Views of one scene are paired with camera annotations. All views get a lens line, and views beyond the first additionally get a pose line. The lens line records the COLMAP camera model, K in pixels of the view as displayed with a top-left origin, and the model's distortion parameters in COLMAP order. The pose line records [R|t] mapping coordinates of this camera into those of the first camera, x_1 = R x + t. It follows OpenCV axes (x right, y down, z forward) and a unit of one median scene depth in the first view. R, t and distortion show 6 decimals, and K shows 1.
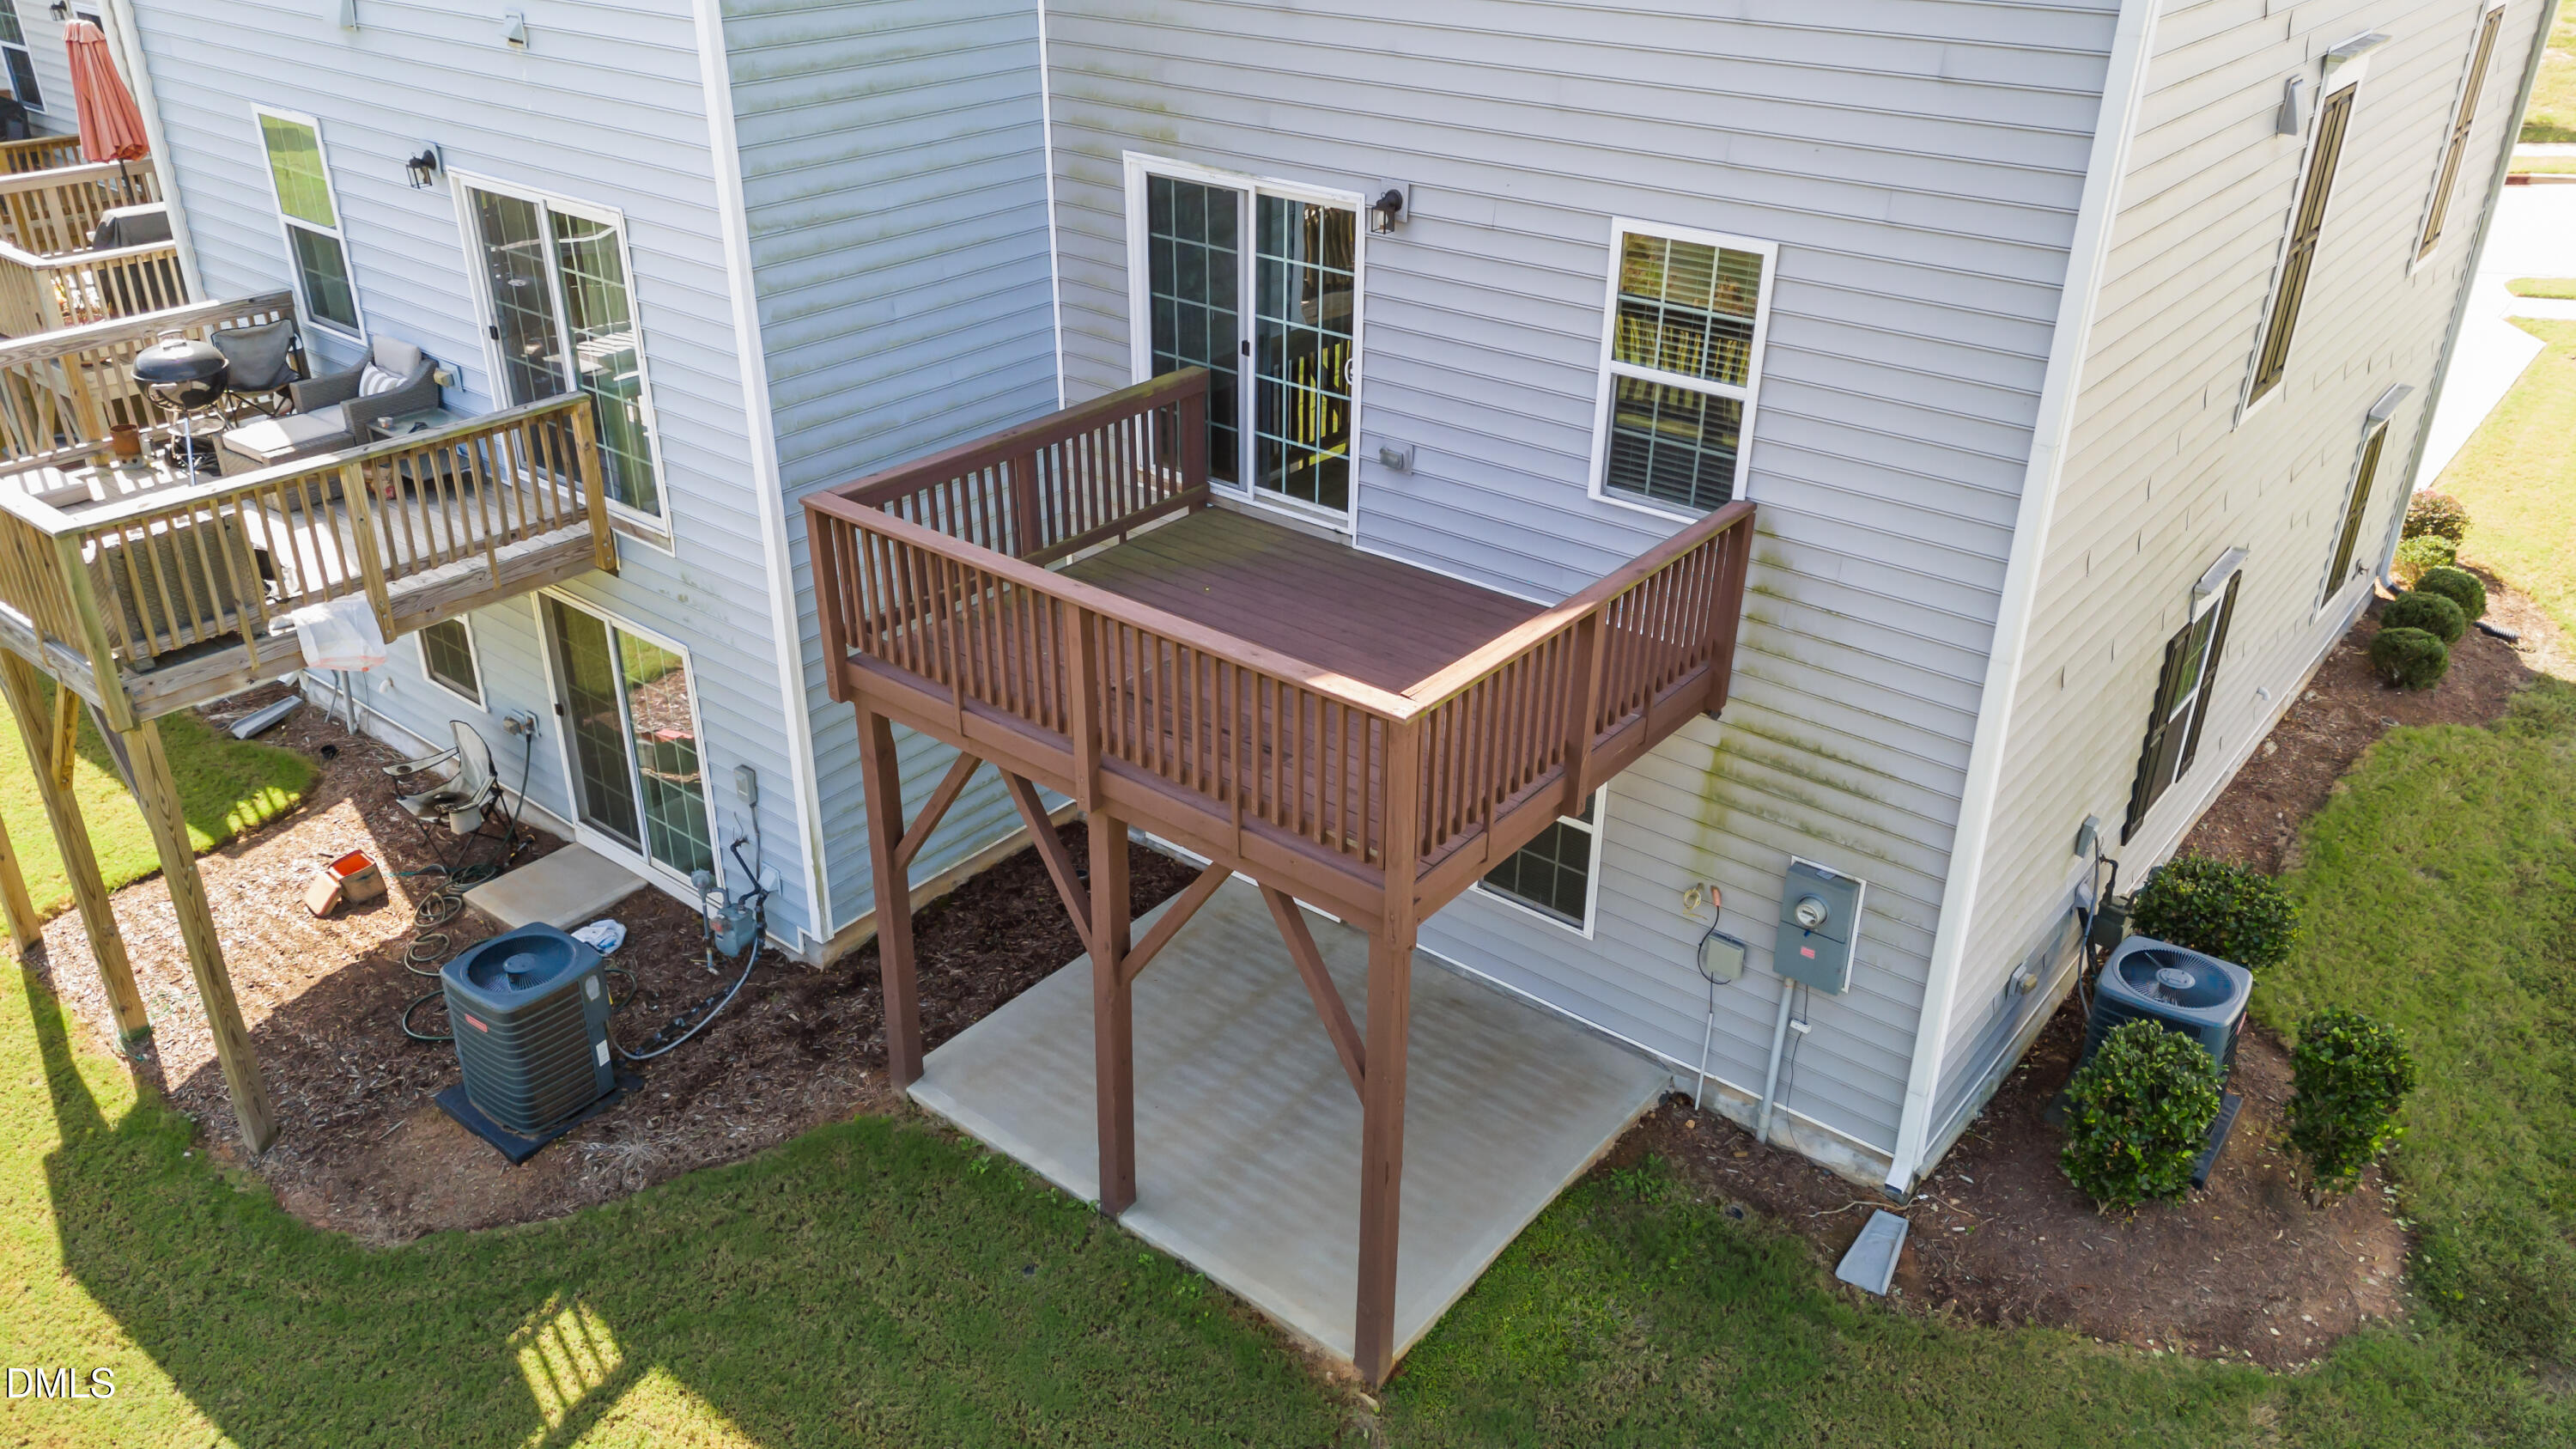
lens RADIAL K [[1888.5, 0, 1288.0], [0, 1888.5, 724.5], [0, 0, 1]] dist [0.085381, -0.114250]
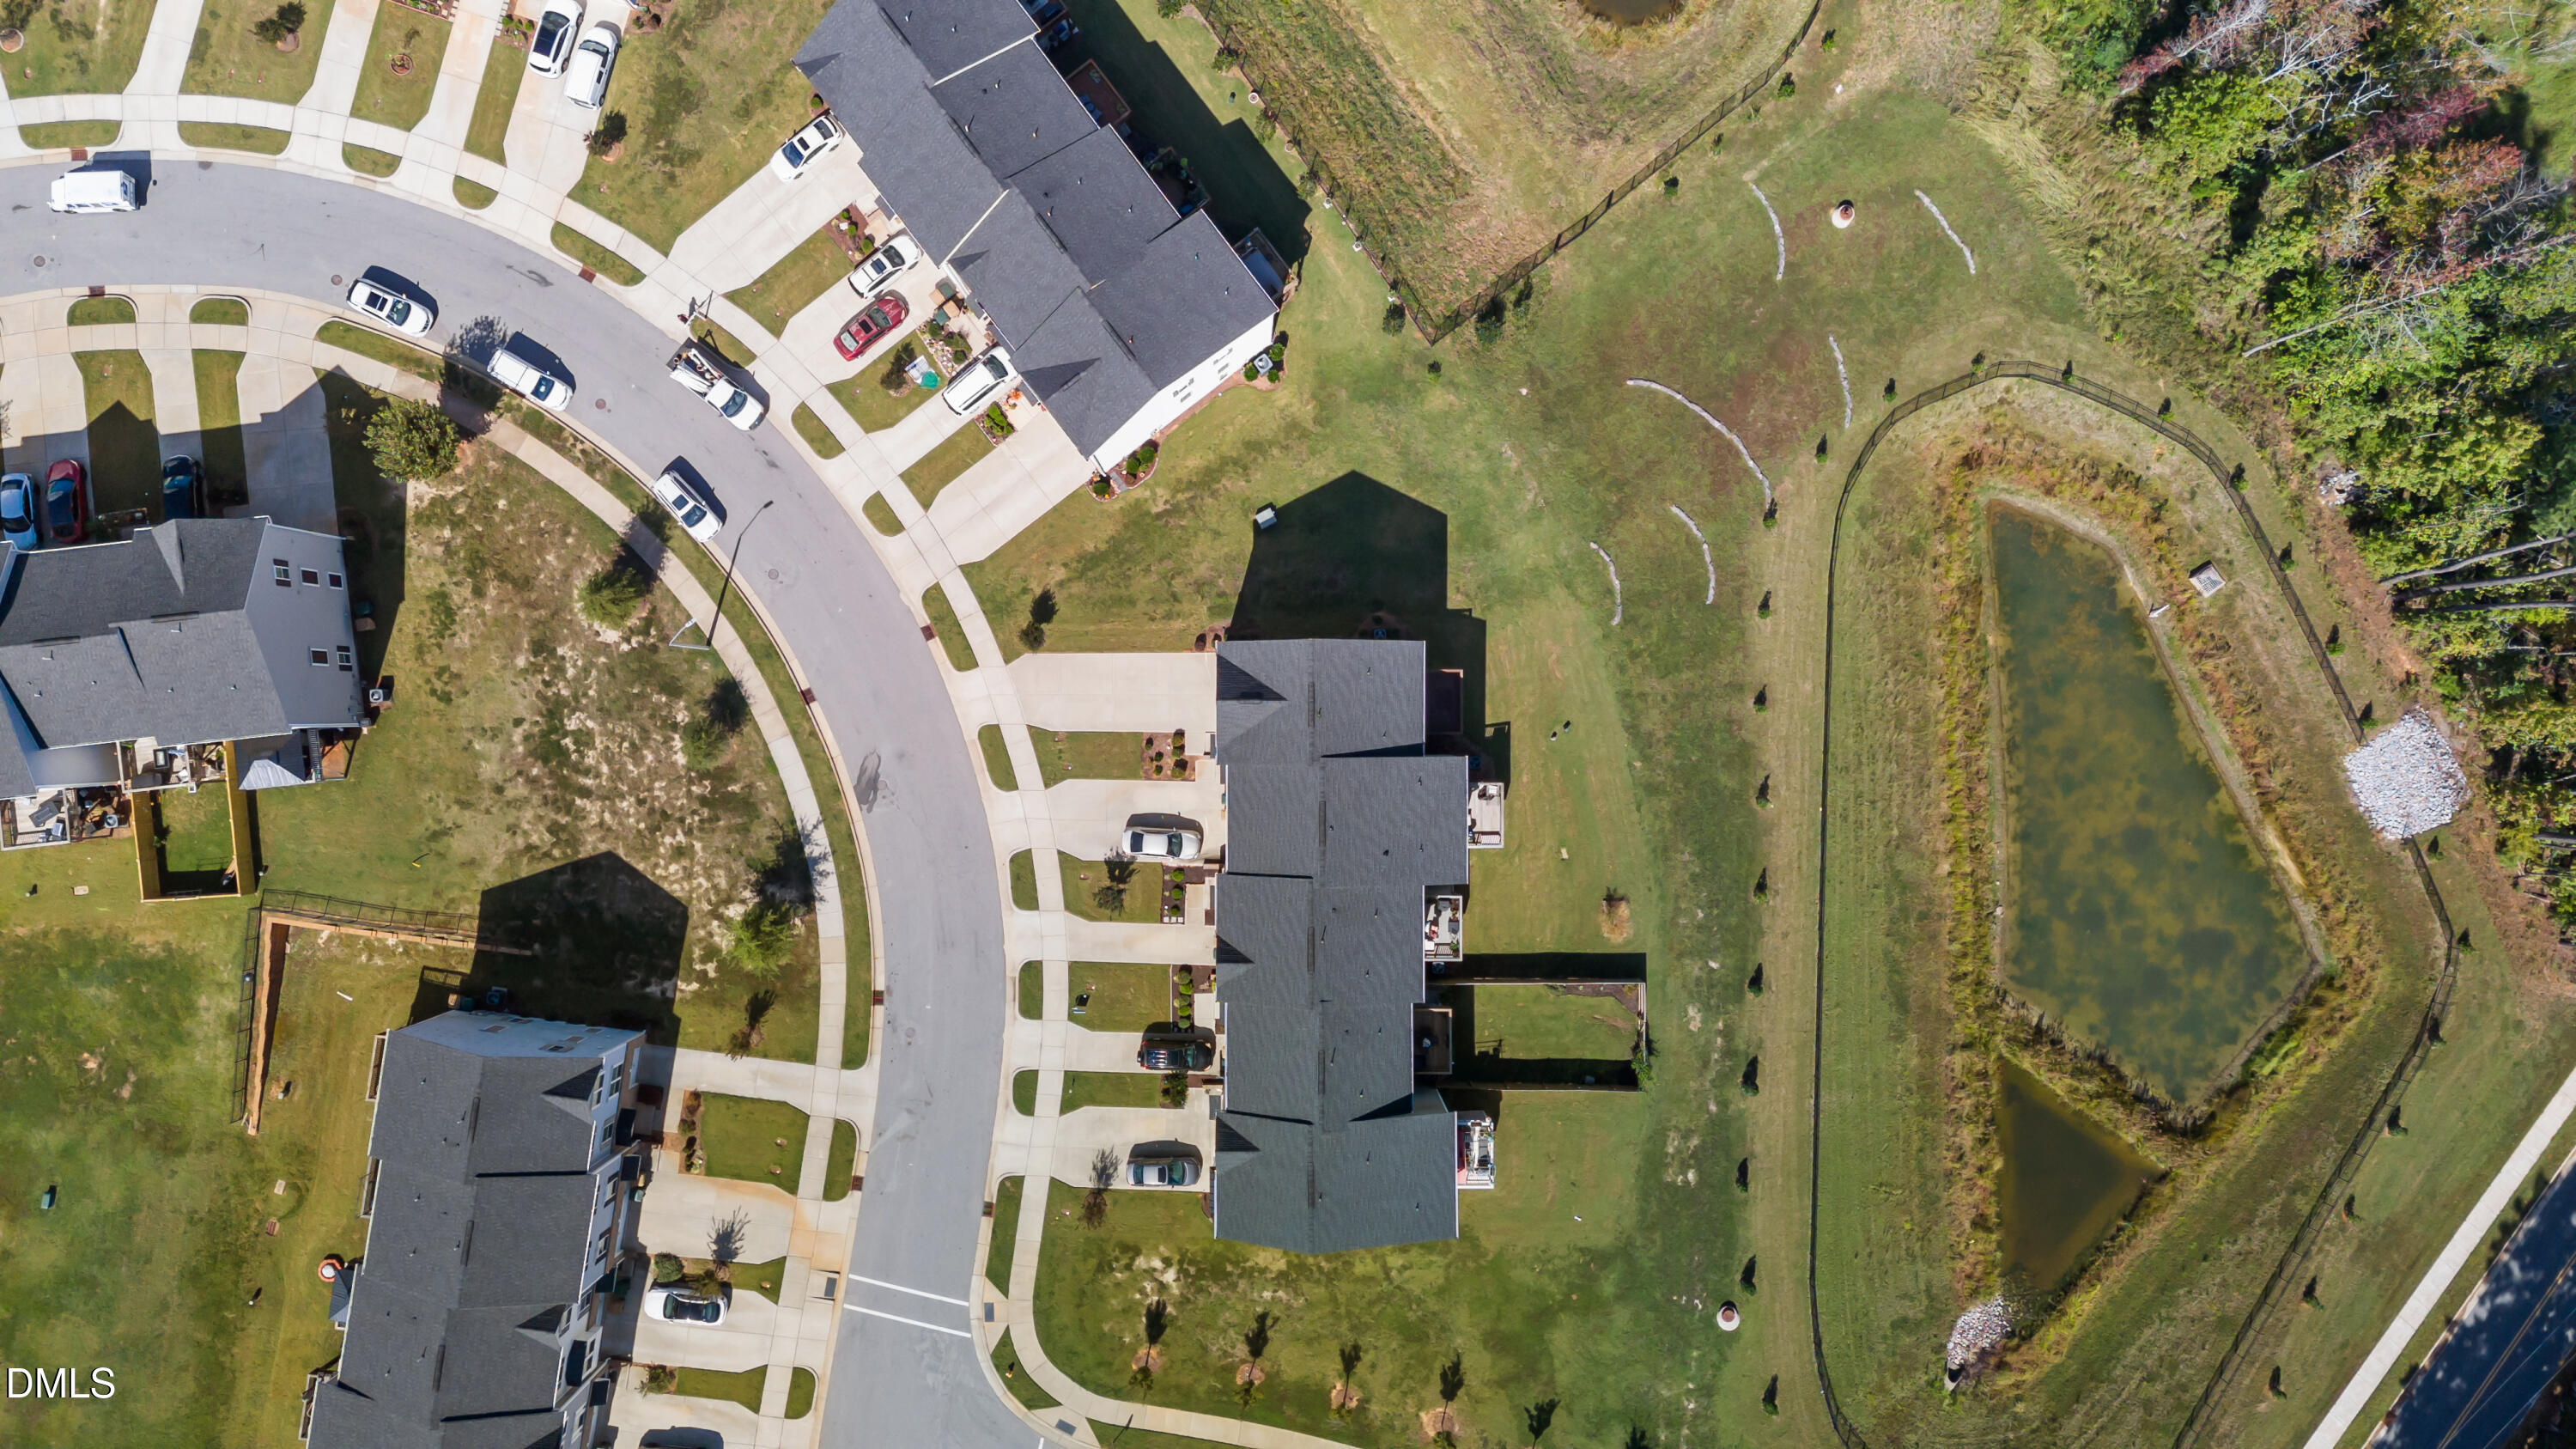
lens RADIAL K [[1888.5, 0, 1288.0], [0, 1888.5, 724.5], [0, 0, 1]] dist [0.085381, -0.114250]
pose [[-0.625724, -0.779997, -0.008660, 0.471591], [0.343430, -0.285439, 0.894752, -9.282826], [-0.700375, 0.556893, 0.446480, -2.958263]]
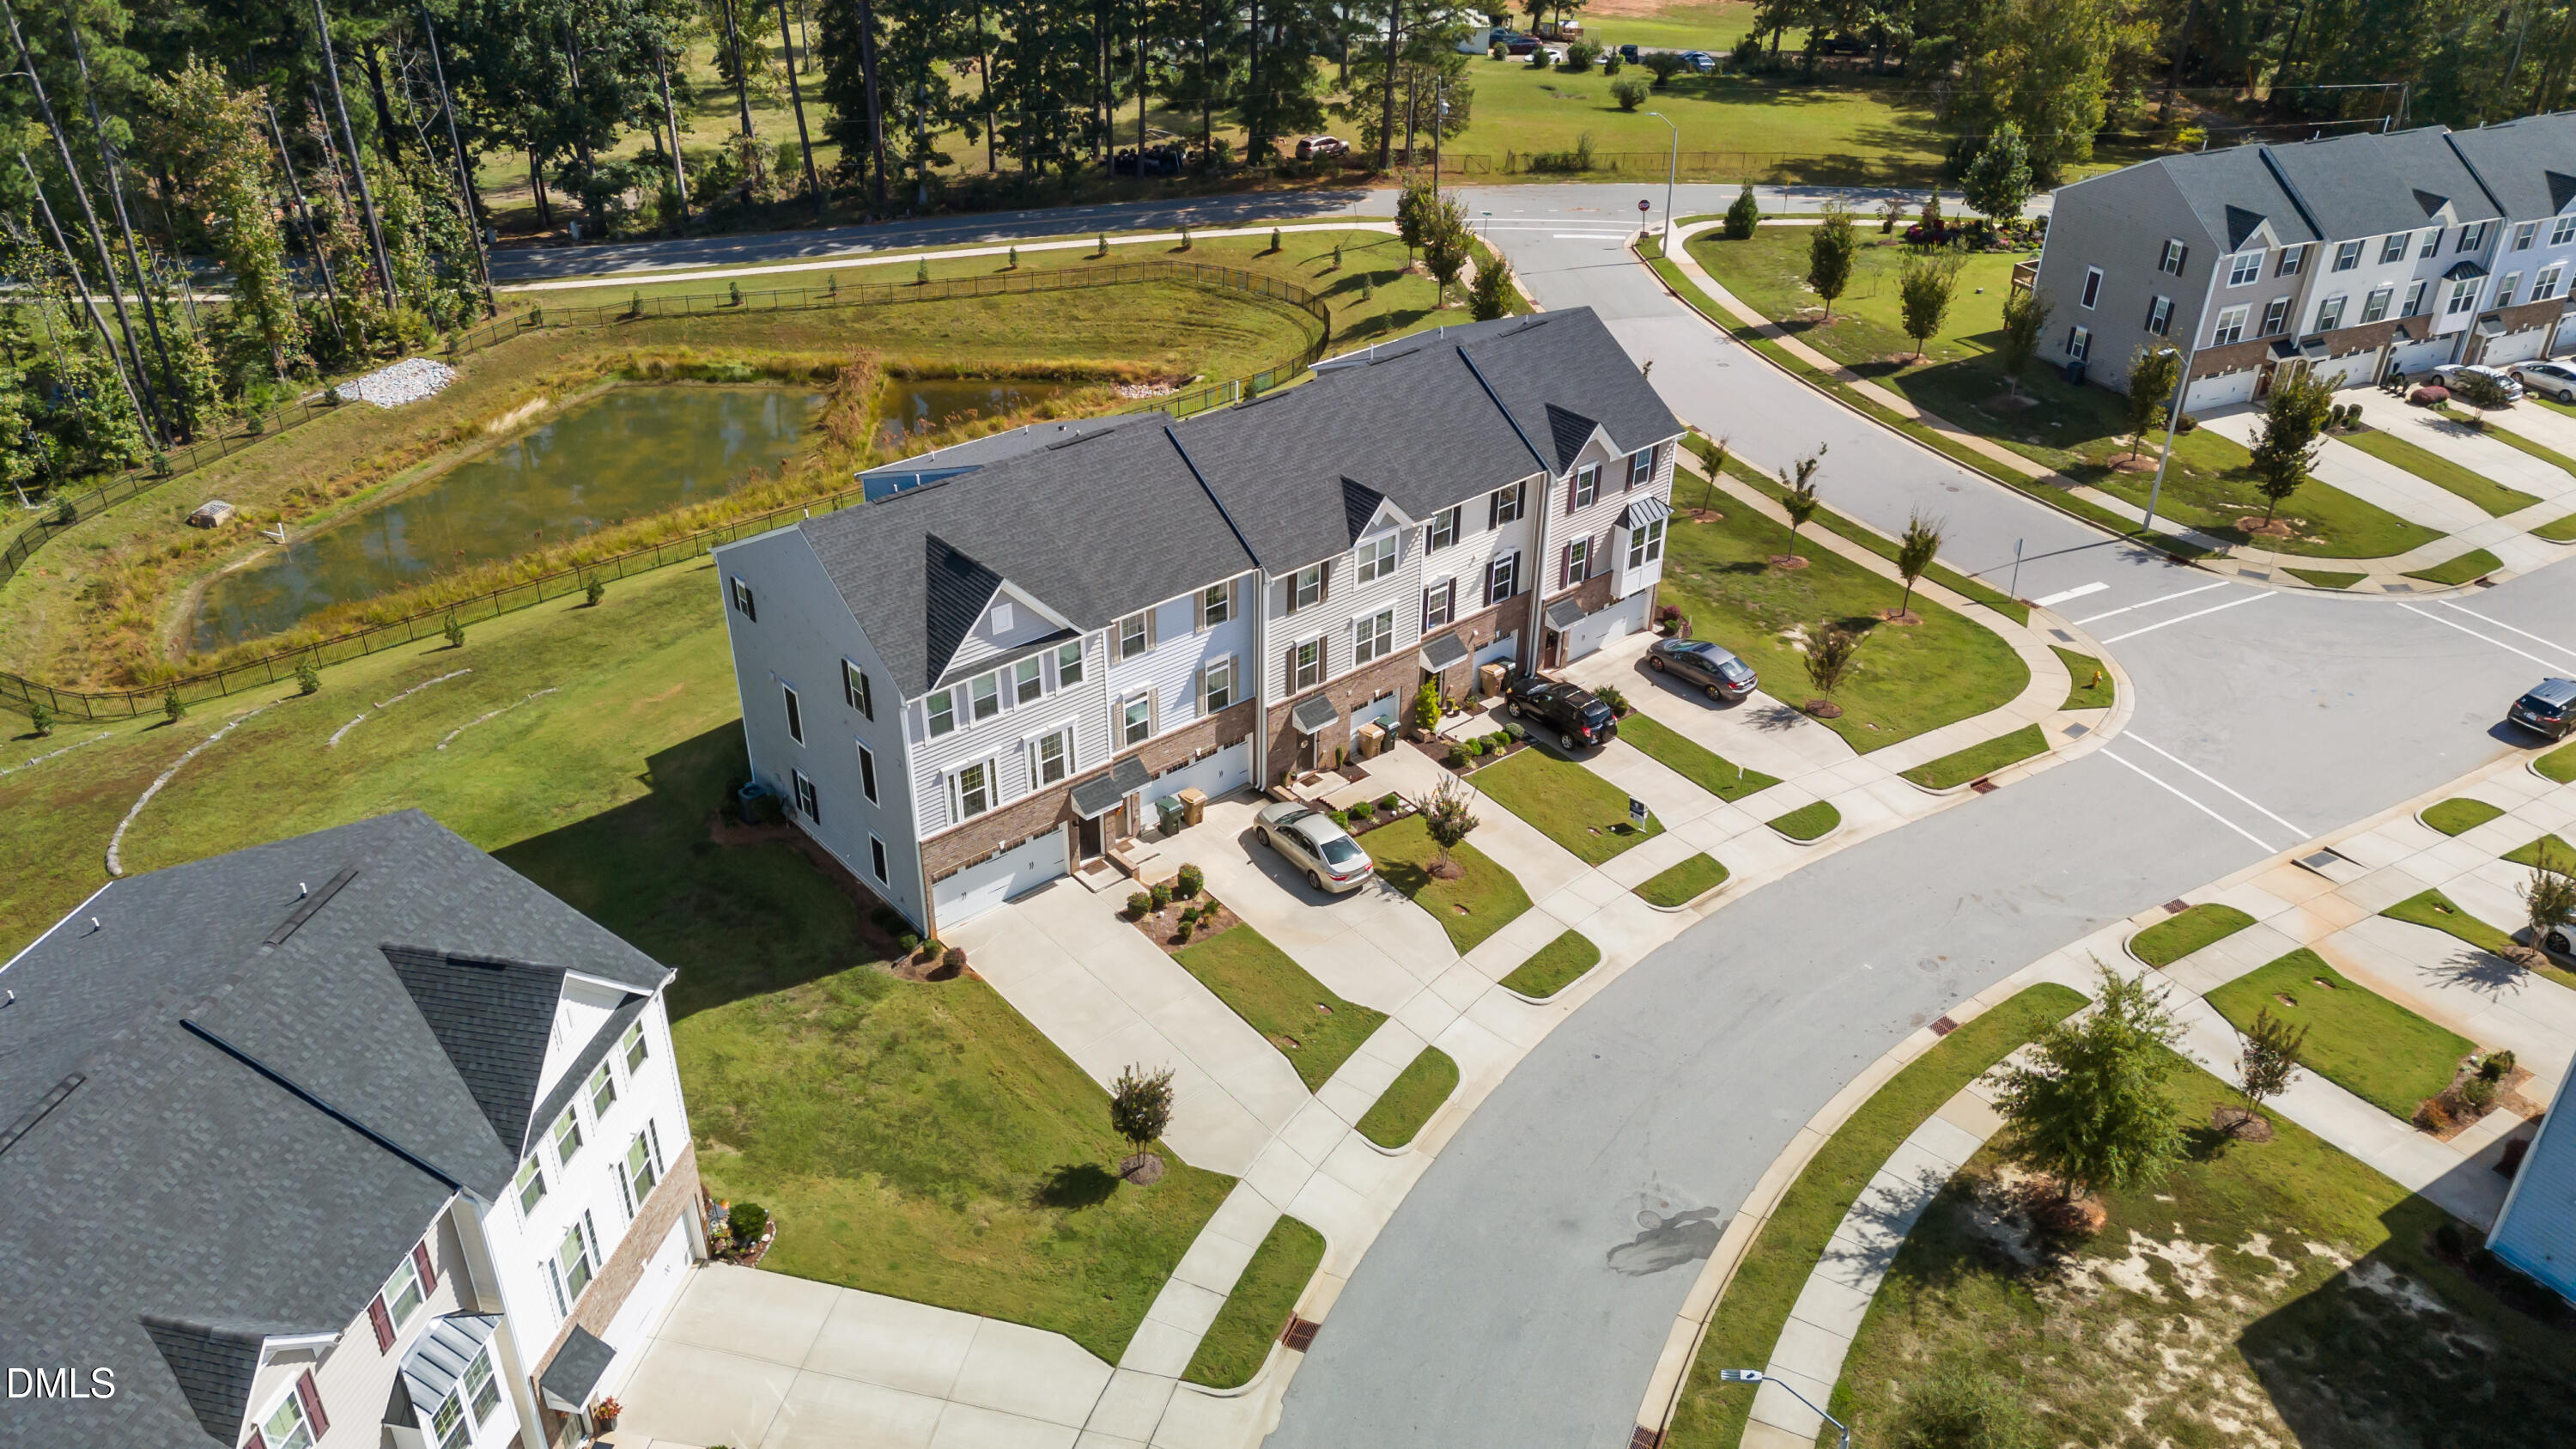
lens RADIAL K [[1888.5, 0, 1288.0], [0, 1888.5, 724.5], [0, 0, 1]] dist [0.085381, -0.114250]
pose [[-0.184626, 0.498946, -0.846738, 4.747403], [-0.460258, 0.717340, 0.523054, -3.607234], [0.868375, 0.486288, 0.097205, 1.690449]]
